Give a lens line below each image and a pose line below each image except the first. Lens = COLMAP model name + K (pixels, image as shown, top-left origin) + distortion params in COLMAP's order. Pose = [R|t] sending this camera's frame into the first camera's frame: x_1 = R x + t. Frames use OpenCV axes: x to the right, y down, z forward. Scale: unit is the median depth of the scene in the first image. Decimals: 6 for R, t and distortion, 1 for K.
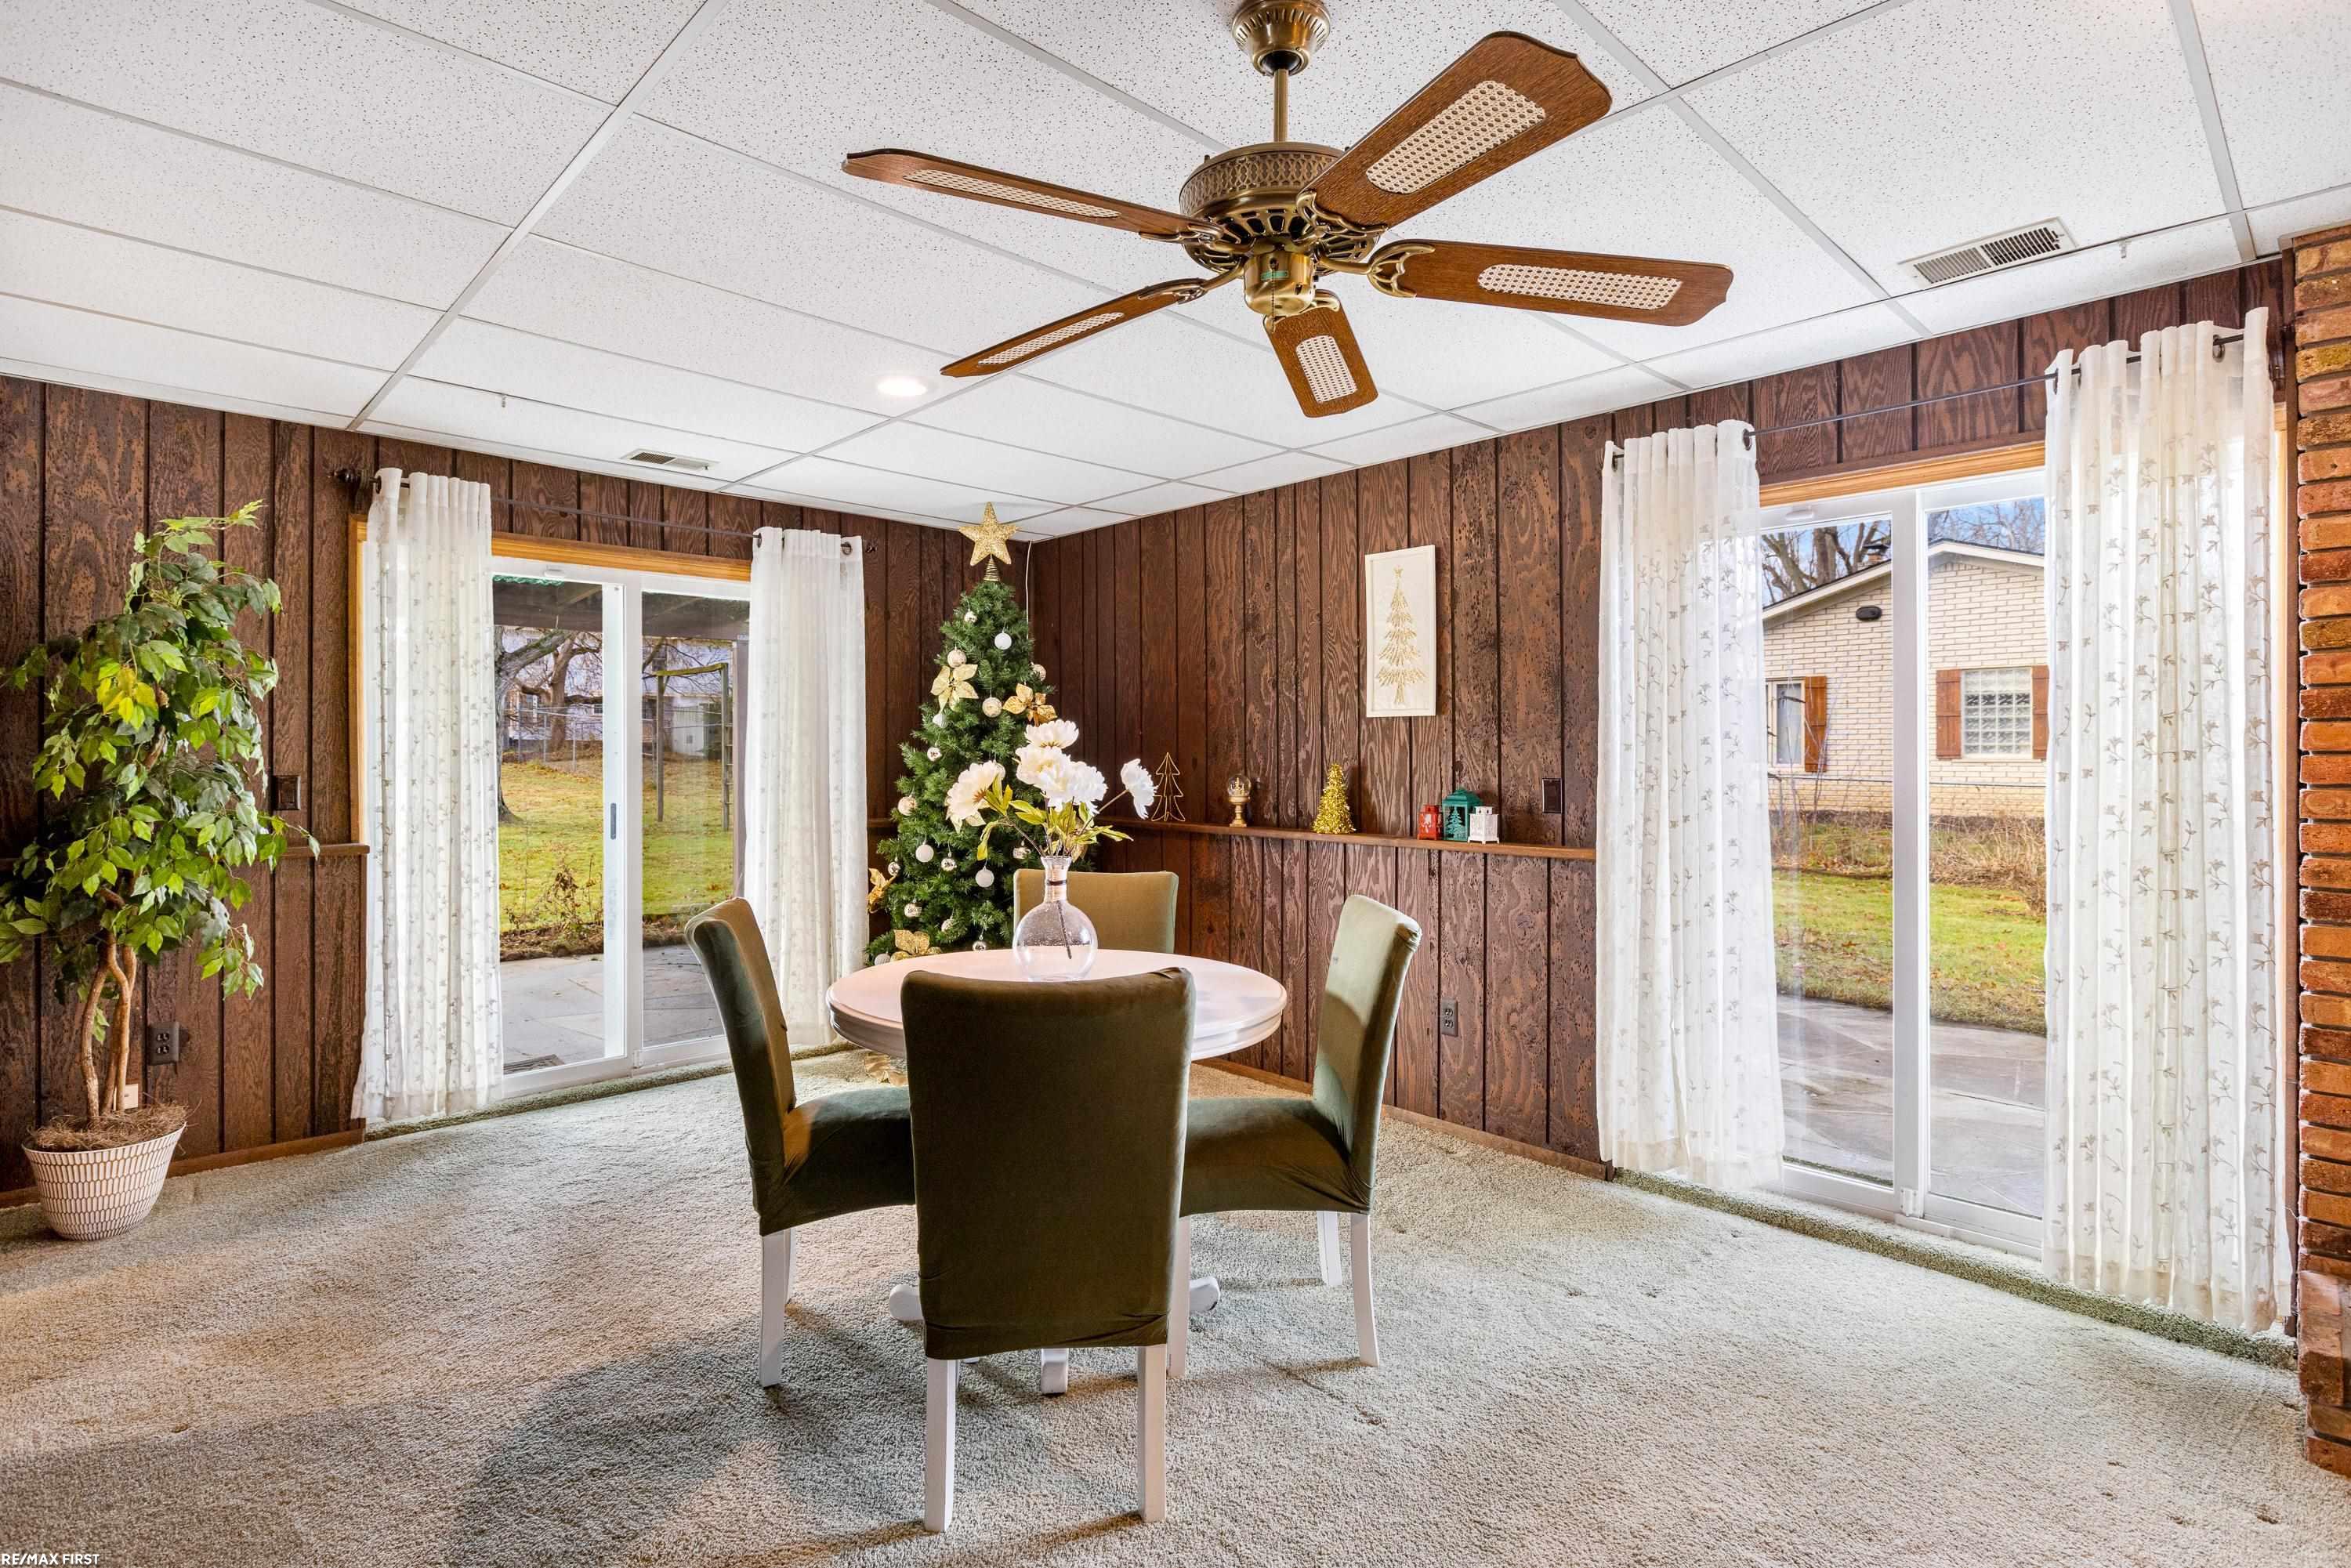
lens RADIAL K [[1154.4, 0, 1183.0], [0, 1154.4, 750.5], [0, 0, 1]] dist [-0.003502, -0.001350]
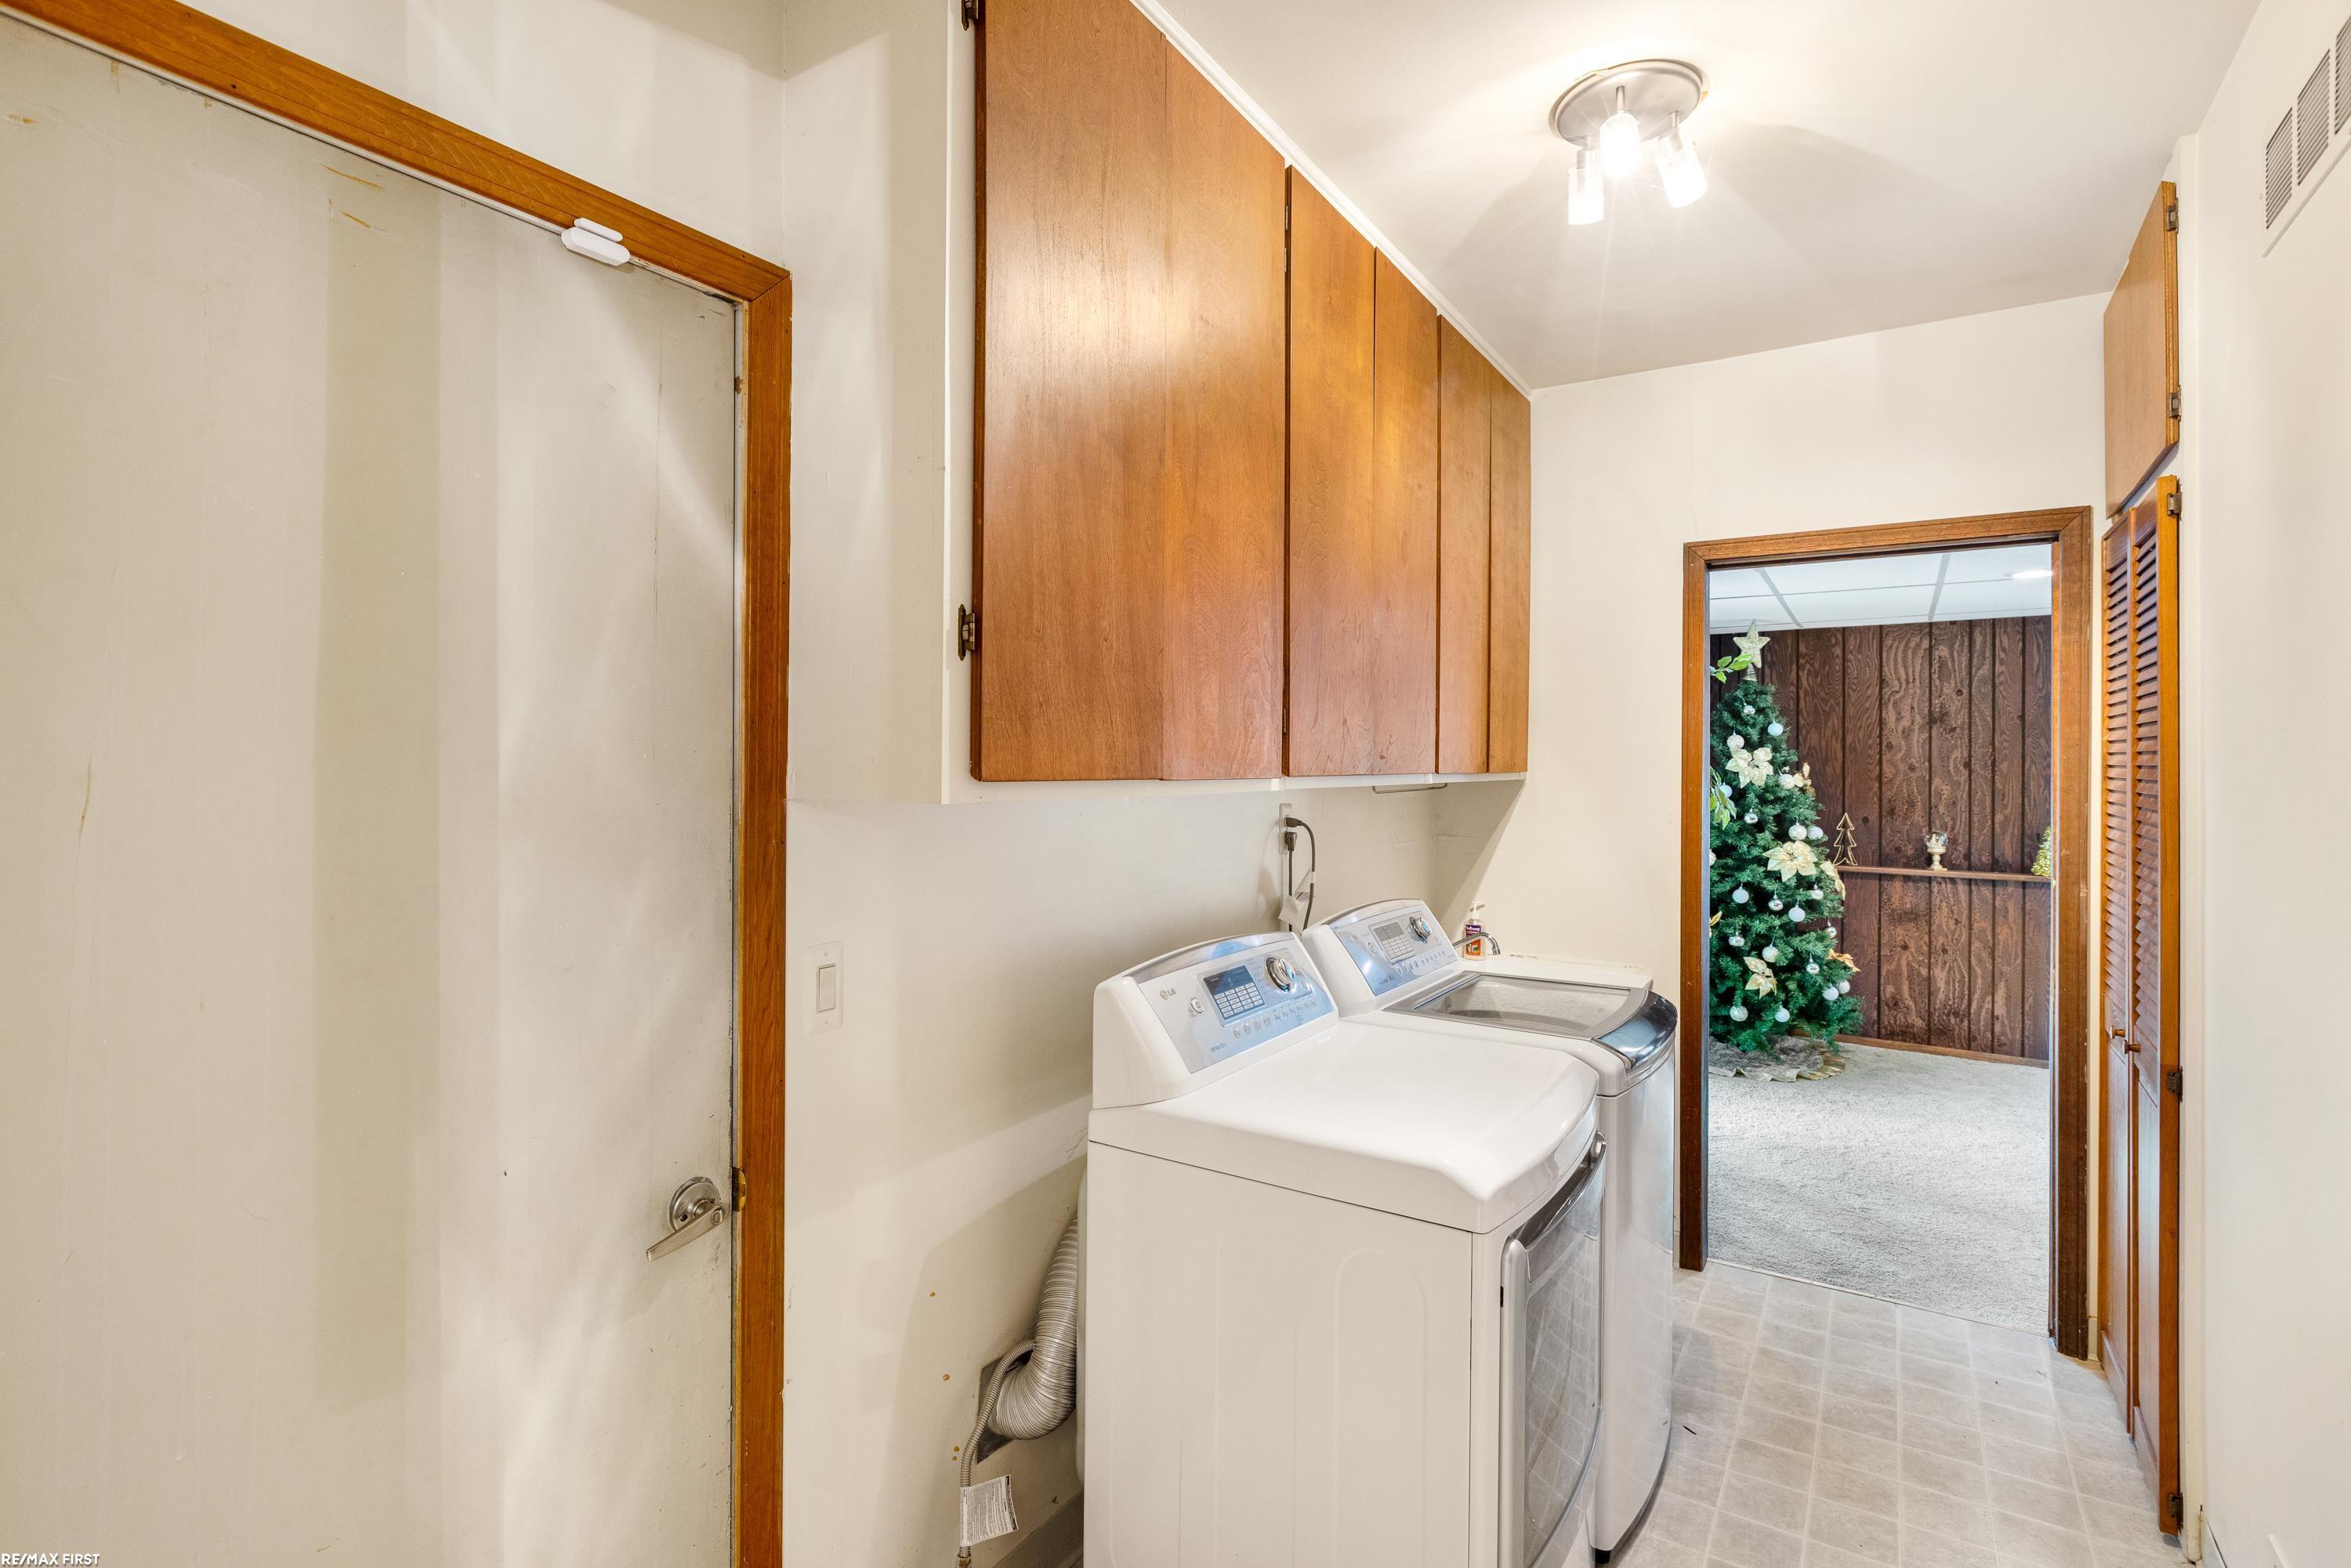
lens RADIAL K [[1097.5, 0, 1183.9], [0, 1097.5, 750.1], [0, 0, 1]] dist [-0.007932, 0.001066]
pose [[0.971442, 0.002480, 0.237264, -1.302435], [-0.002396, 0.999997, -0.000641, -0.083647], [-0.237265, 0.000055, 0.971445, -0.030627]]
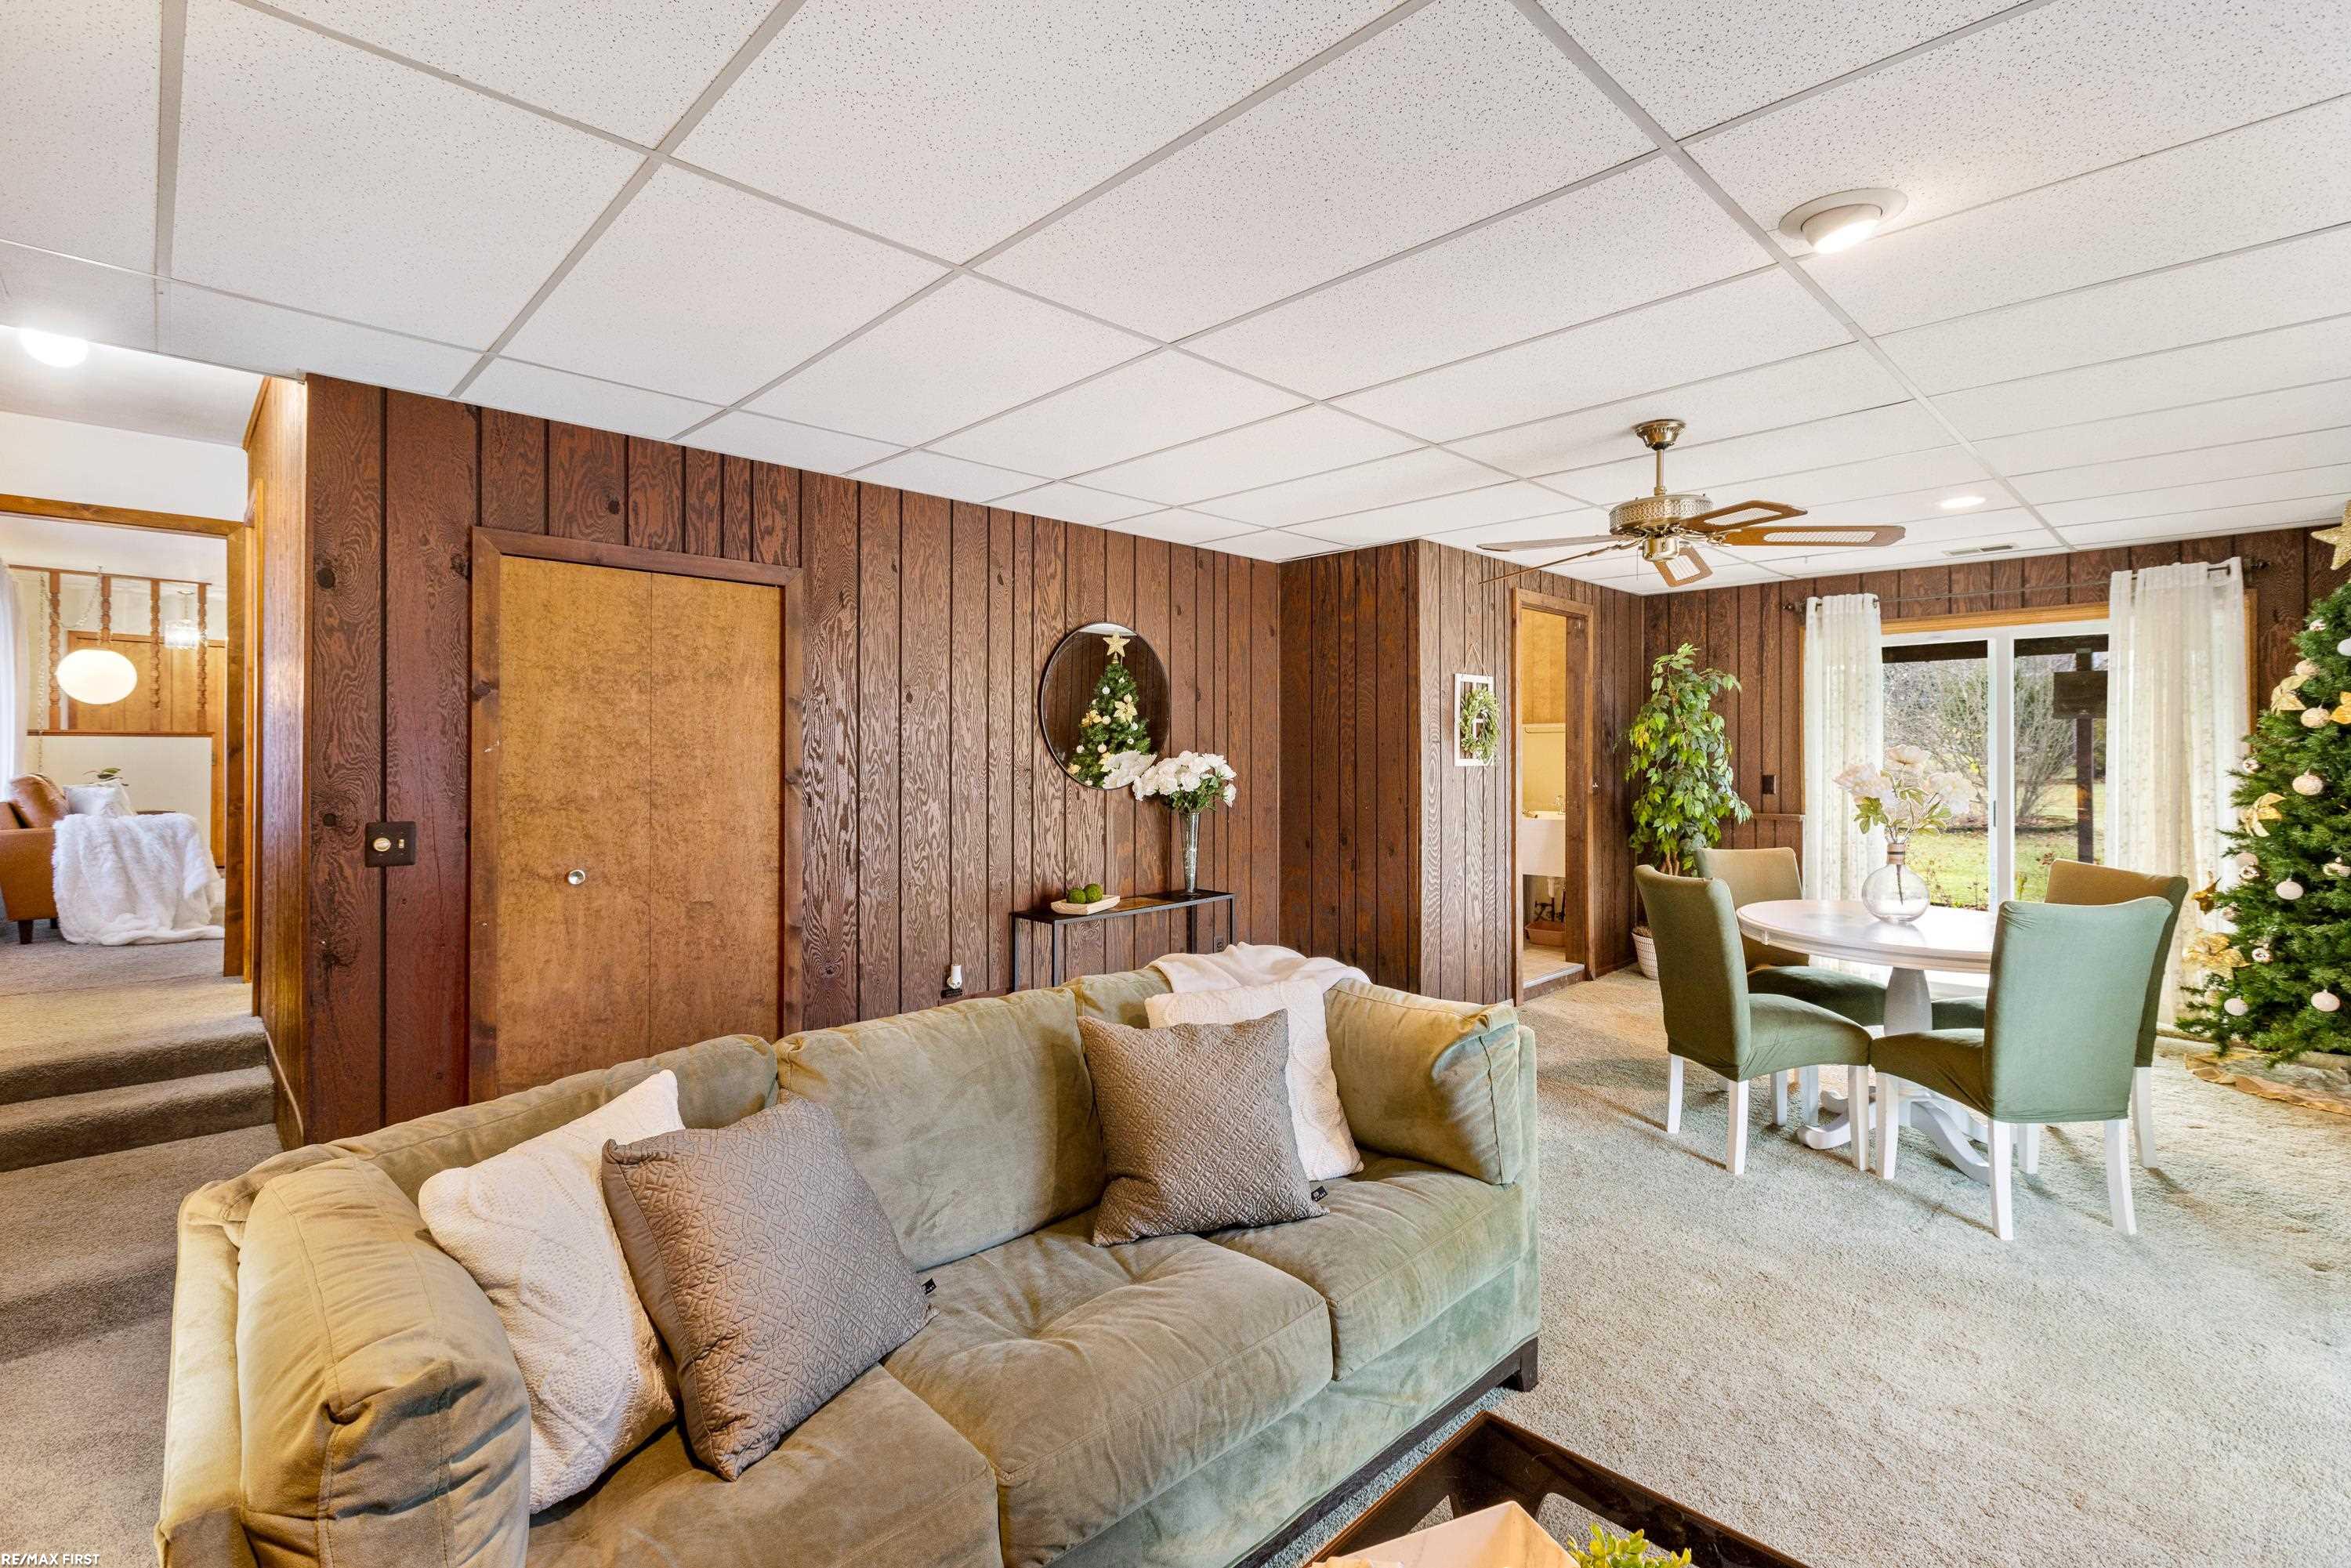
lens RADIAL K [[1058.8, 0, 1161.6], [0, 1058.8, 757.3], [0, 0, 1]] dist [0.002097, -0.001850]
pose [[-0.002418, -0.001474, -0.999996, 0.856427], [0.004094, 0.999991, -0.001484, -0.008358], [0.999989, -0.004098, -0.002412, 0.035116]]
